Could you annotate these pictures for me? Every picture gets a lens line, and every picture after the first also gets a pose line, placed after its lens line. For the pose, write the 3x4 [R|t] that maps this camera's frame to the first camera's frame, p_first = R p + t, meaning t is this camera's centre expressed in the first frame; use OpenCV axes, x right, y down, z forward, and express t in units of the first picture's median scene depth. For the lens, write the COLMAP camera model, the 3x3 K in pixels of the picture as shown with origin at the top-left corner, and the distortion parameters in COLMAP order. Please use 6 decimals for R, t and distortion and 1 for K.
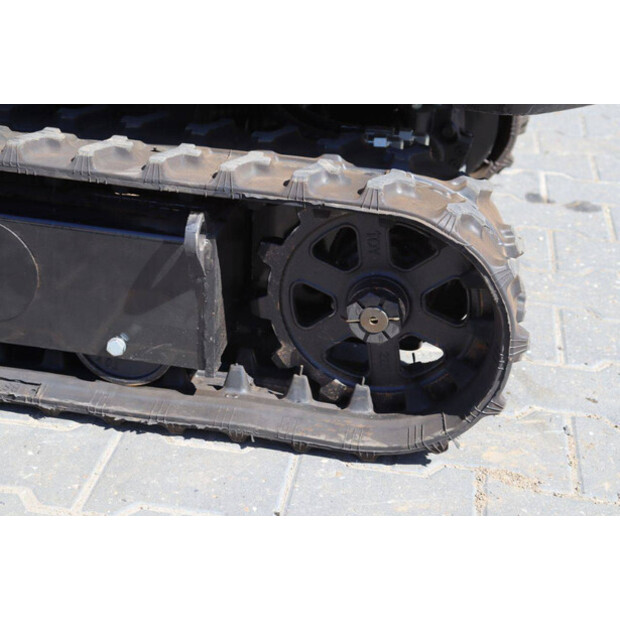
lens RADIAL K [[1255.3, 0, 310.0], [0, 1255.3, 310.0], [0, 0, 1]] dist [0.508848, 0.028244]
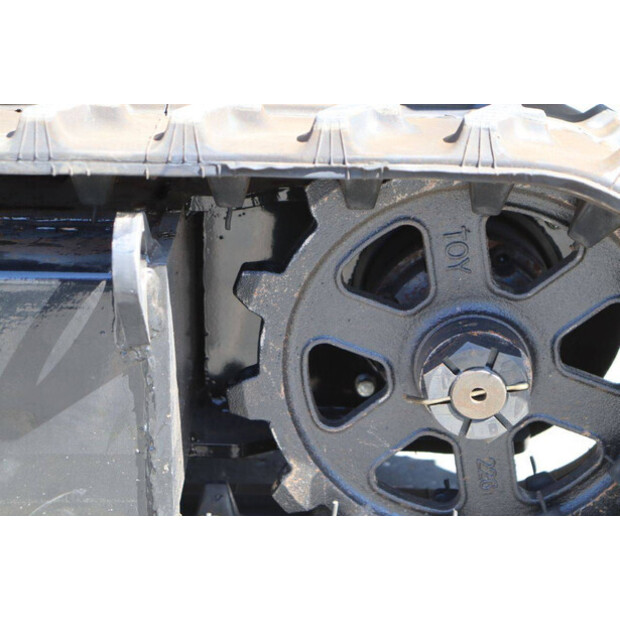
lens RADIAL K [[1481.2, 0, 312.4], [0, 1481.2, 316.6], [0, 0, 1]] dist [0.452360, 0.138176]
pose [[0.981704, -0.098198, 0.163140, -0.115369], [0.115070, 0.988571, -0.097400, 0.028642], [-0.151711, 0.114391, 0.981783, 0.398114]]
